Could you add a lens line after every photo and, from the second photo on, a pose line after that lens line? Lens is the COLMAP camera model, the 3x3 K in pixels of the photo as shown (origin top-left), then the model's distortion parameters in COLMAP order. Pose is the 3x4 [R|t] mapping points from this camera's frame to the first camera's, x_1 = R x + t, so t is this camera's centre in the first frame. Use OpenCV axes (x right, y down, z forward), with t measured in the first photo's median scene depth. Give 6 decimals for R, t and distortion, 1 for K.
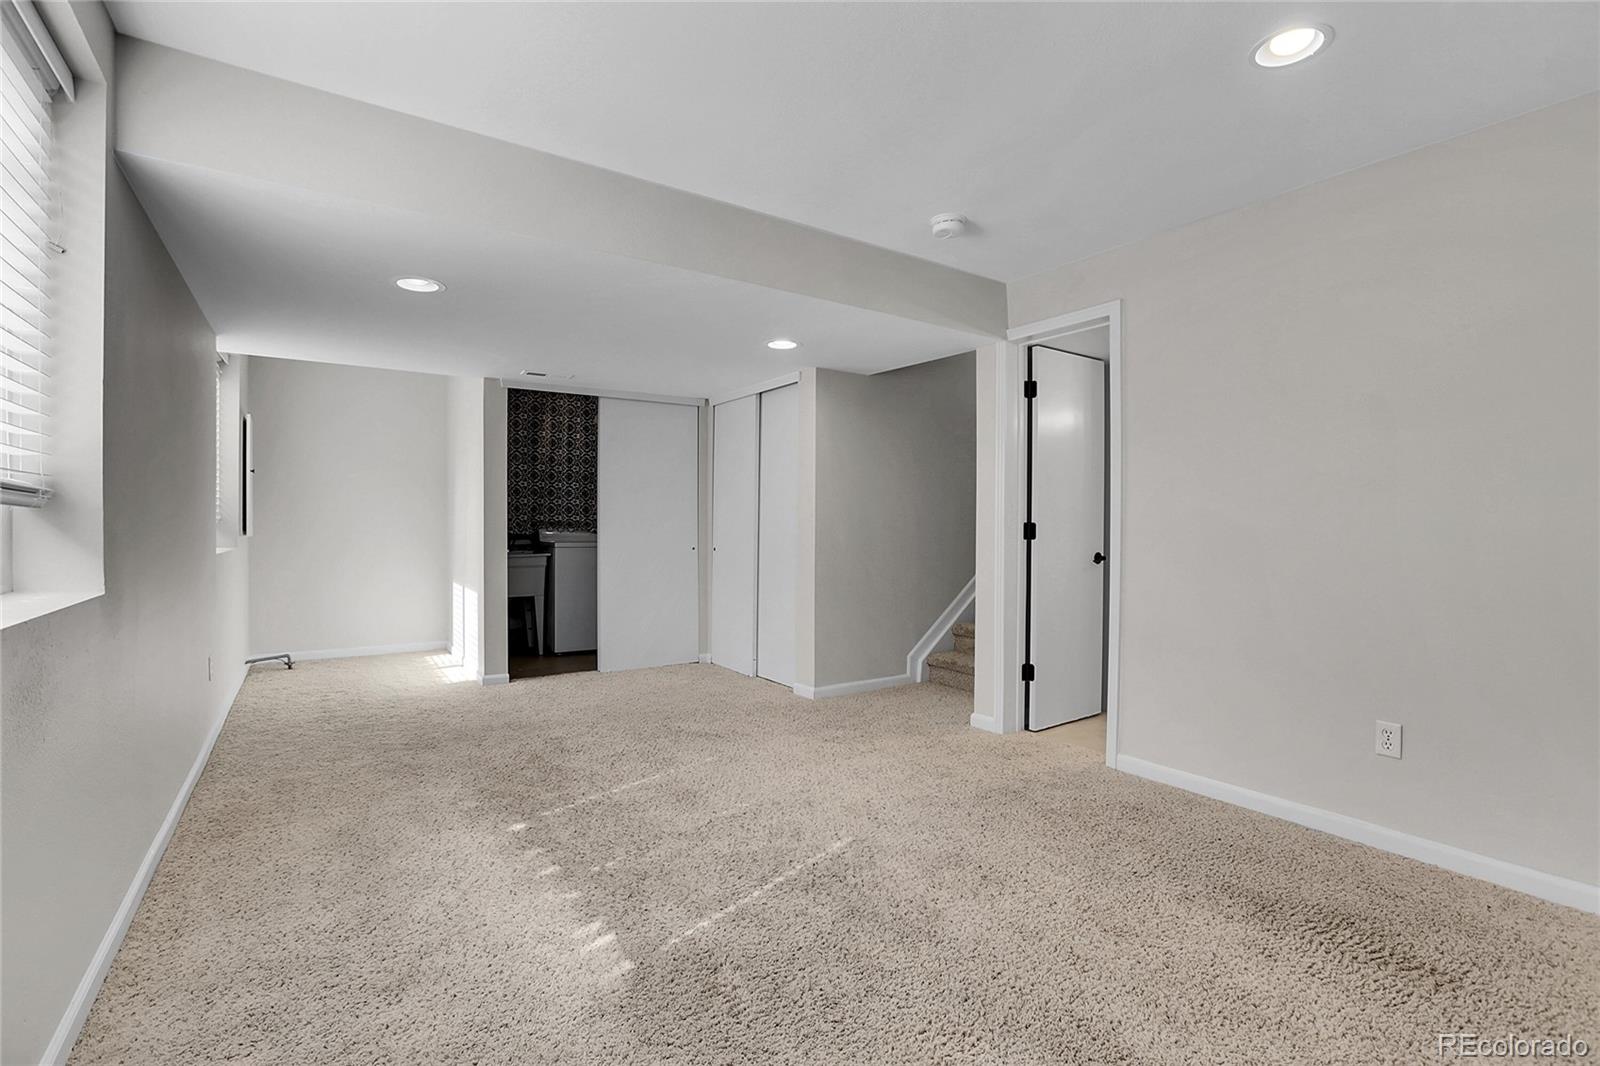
lens RADIAL K [[726.9, 0, 807.9], [0, 726.9, 530.3], [0, 0, 1]] dist [-0.053314, 0.017713]
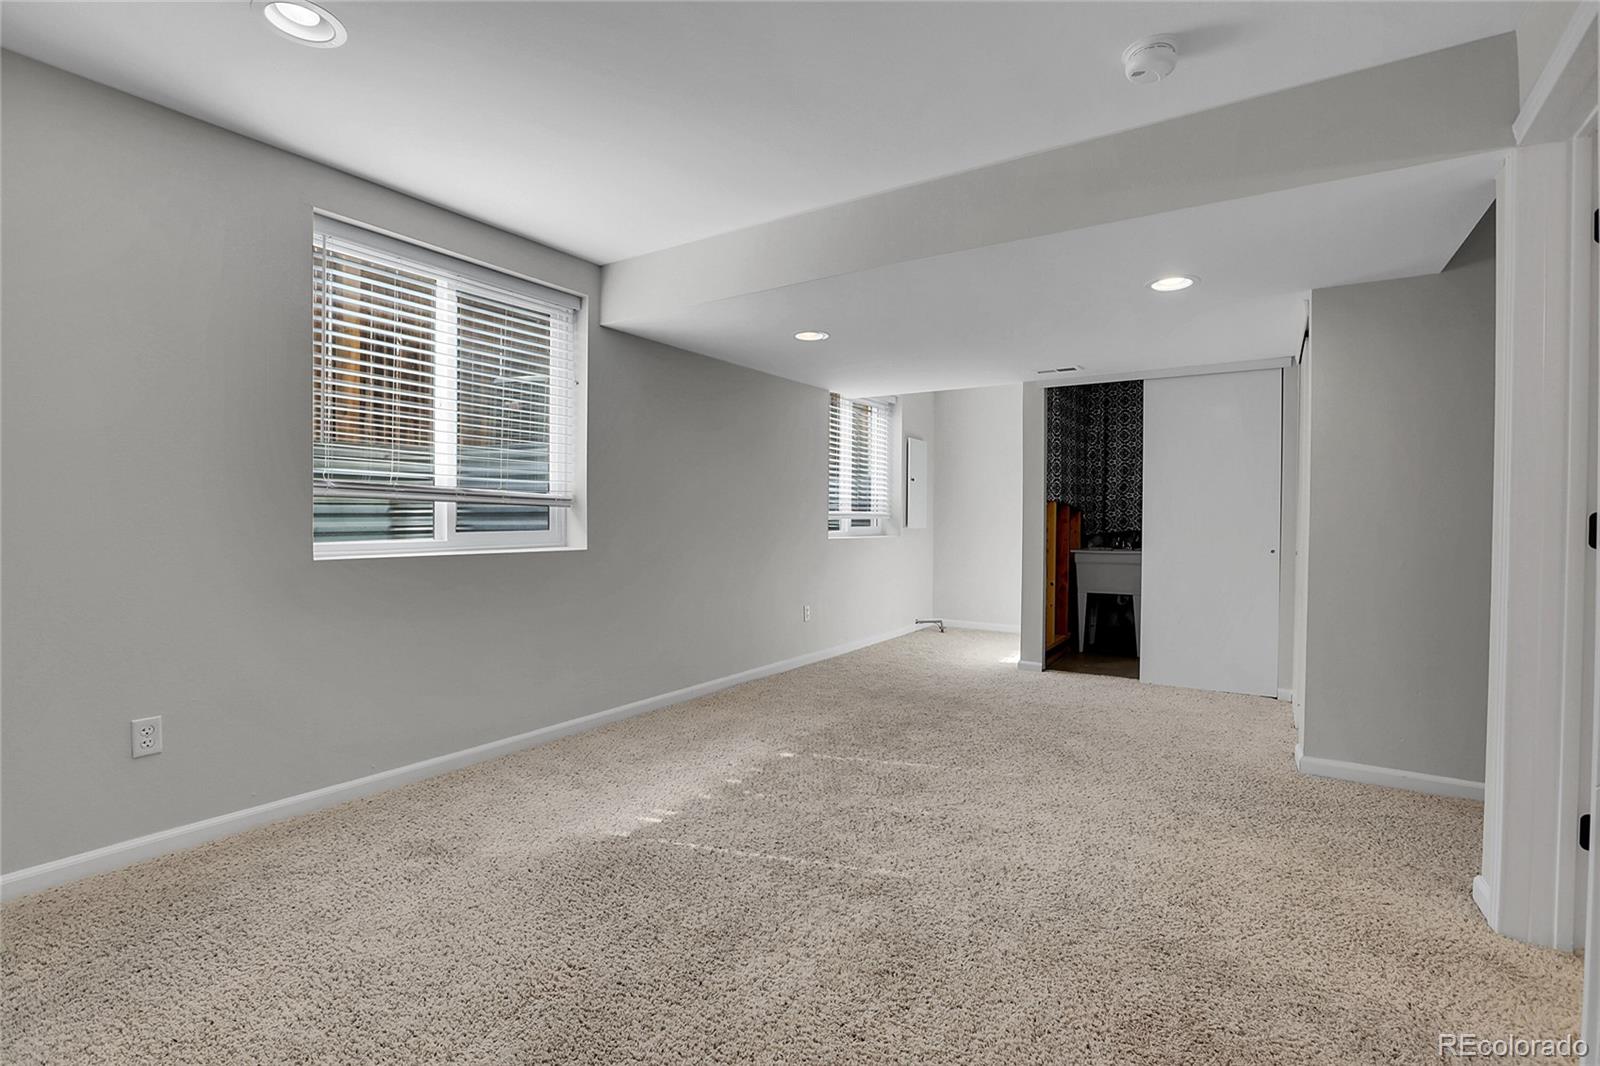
lens RADIAL K [[726.9, 0, 807.9], [0, 726.9, 530.3], [0, 0, 1]] dist [-0.053314, 0.017713]
pose [[0.383270, 0.012582, -0.923551, 0.595904], [-0.012919, 0.999882, 0.008260, 0.004379], [0.923546, 0.008765, 0.383388, 0.408864]]
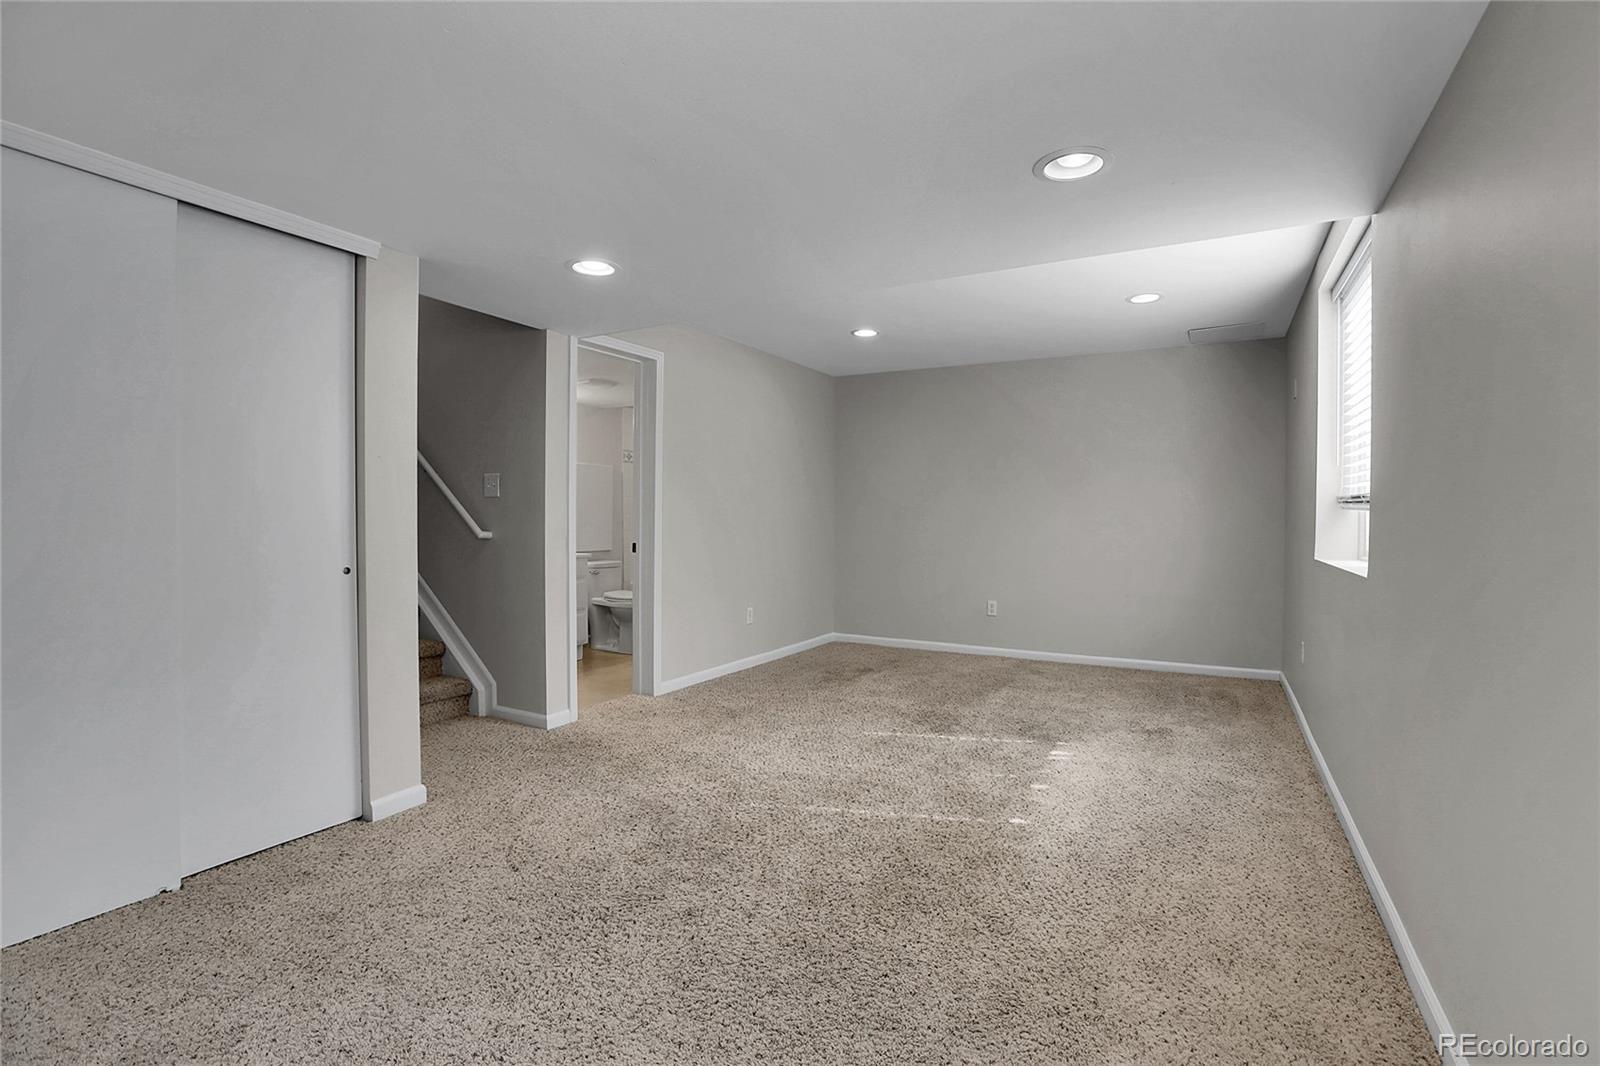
lens RADIAL K [[726.9, 0, 807.9], [0, 726.9, 530.3], [0, 0, 1]] dist [-0.053314, 0.017713]
pose [[-0.444105, -0.020141, 0.895748, -0.887145], [-0.002330, 0.999770, 0.021325, -0.011314], [-0.895972, 0.007384, -0.444050, 1.295401]]
